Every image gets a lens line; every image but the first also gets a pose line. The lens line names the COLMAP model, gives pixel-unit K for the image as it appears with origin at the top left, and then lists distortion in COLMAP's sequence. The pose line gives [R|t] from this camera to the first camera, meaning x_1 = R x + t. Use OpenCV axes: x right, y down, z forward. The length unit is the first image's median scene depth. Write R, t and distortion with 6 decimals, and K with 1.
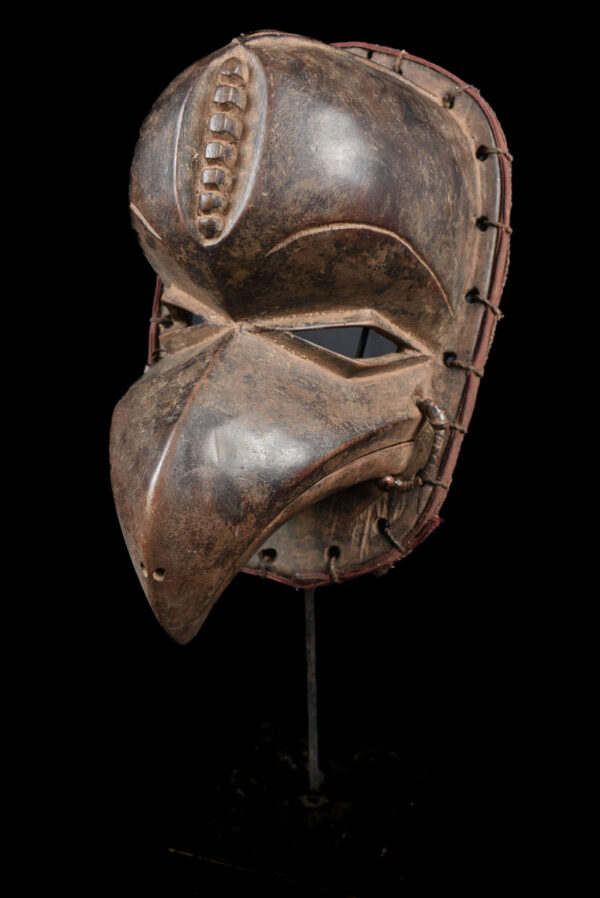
lens RADIAL K [[1174.2, 0, 299.4], [0, 1174.2, 446.5], [0, 0, 1]] dist [-0.052961, 0.000000]
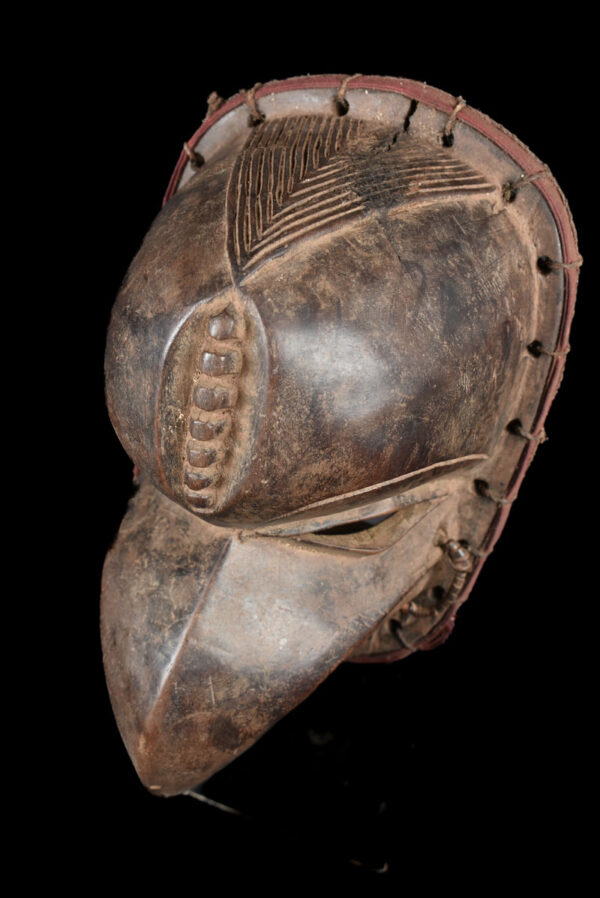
lens RADIAL K [[1174.2, 0, 302.1], [0, 1174.2, 447.6], [0, 0, 1]] dist [-0.052961, 0.000000]
pose [[0.999255, 0.033432, -0.019273, 0.011012], [-0.021095, 0.891440, 0.452647, -0.553498], [0.032314, -0.451903, 0.891482, 0.246807]]
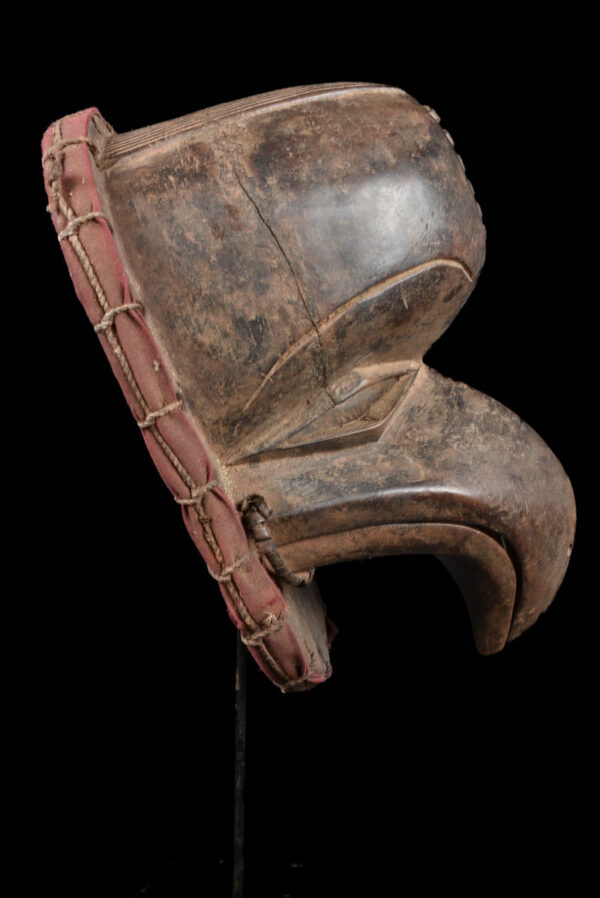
lens RADIAL K [[1028.9, 0, 299.1], [0, 1028.9, 449.7], [0, 0, 1]] dist [-0.069033, 0.000000]
pose [[-0.369673, -0.245227, 0.896217, -0.846851], [0.350172, 0.856656, 0.378841, -0.418088], [-0.860652, 0.453878, -0.230811, 1.332353]]
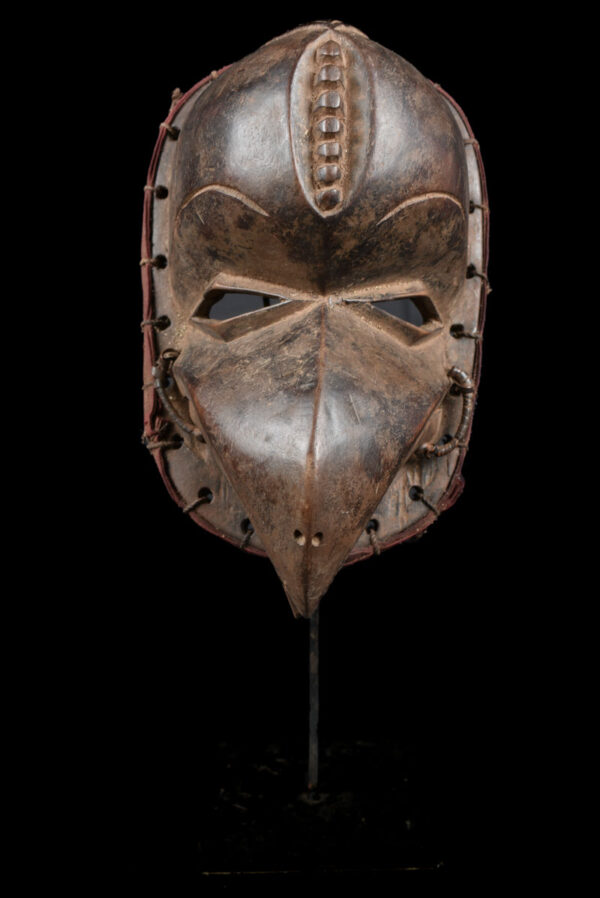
lens RADIAL K [[1212.4, 0, 298.6], [0, 1212.4, 447.0], [0, 0, 1]] dist [-0.038463, 0.000000]
pose [[0.921628, -0.104711, 0.373680, -0.486381], [0.131818, 0.990127, -0.047661, 0.073550], [-0.365000, 0.093184, 0.926332, 0.028324]]
